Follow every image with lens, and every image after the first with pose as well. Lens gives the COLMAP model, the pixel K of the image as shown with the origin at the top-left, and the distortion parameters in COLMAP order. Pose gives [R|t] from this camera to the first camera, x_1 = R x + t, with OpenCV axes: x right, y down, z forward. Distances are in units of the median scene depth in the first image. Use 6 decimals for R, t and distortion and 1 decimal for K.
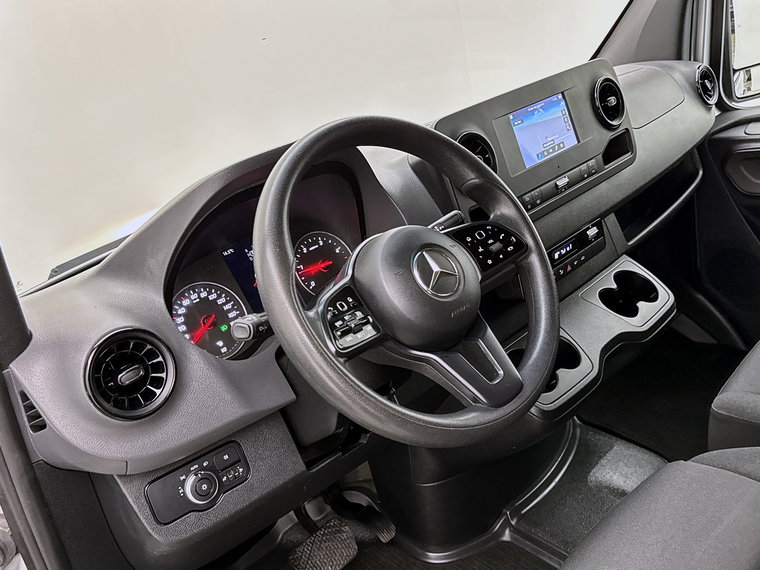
lens RADIAL K [[726.8, 0, 380.0], [0, 726.8, 285.0], [0, 0, 1]] dist [0.112333, -0.005789]
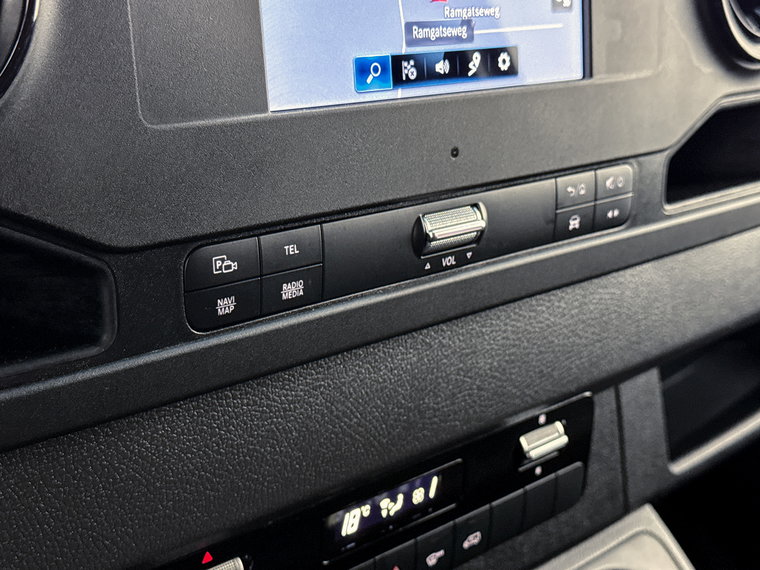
lens RADIAL K [[1155.7, 0, 380.0], [0, 1155.7, 285.0], [0, 0, 1]] dist [0.131994, -0.124198]
pose [[0.954341, 0.290649, 0.068969, 0.191124], [-0.292607, 0.956024, 0.020003, -0.113198], [-0.060122, -0.039271, 0.997418, 0.604210]]
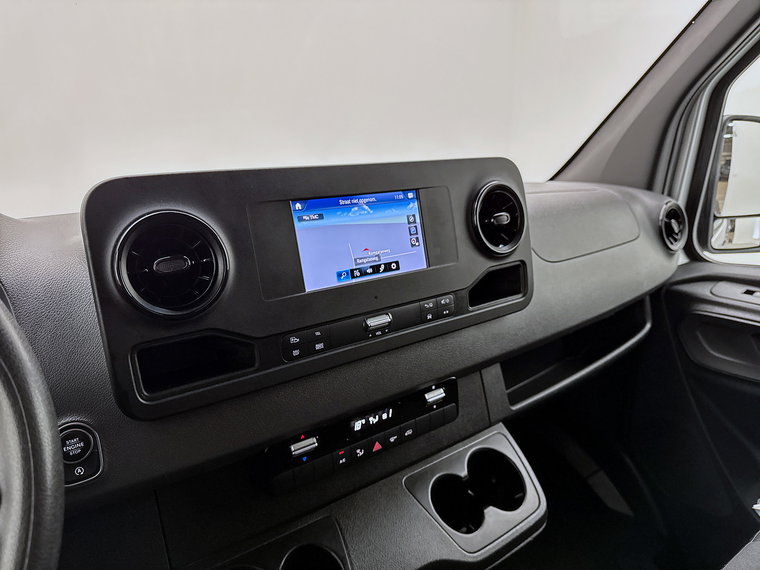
lens RADIAL K [[557.2, 0, 397.6], [0, 557.2, 287.1], [0, 0, 1]] dist [0.086942, -0.001589]
pose [[0.971778, 0.220117, -0.084829, 0.273408], [-0.224299, 0.973559, -0.043281, -0.138788], [0.073059, 0.061086, 0.995455, 0.463948]]
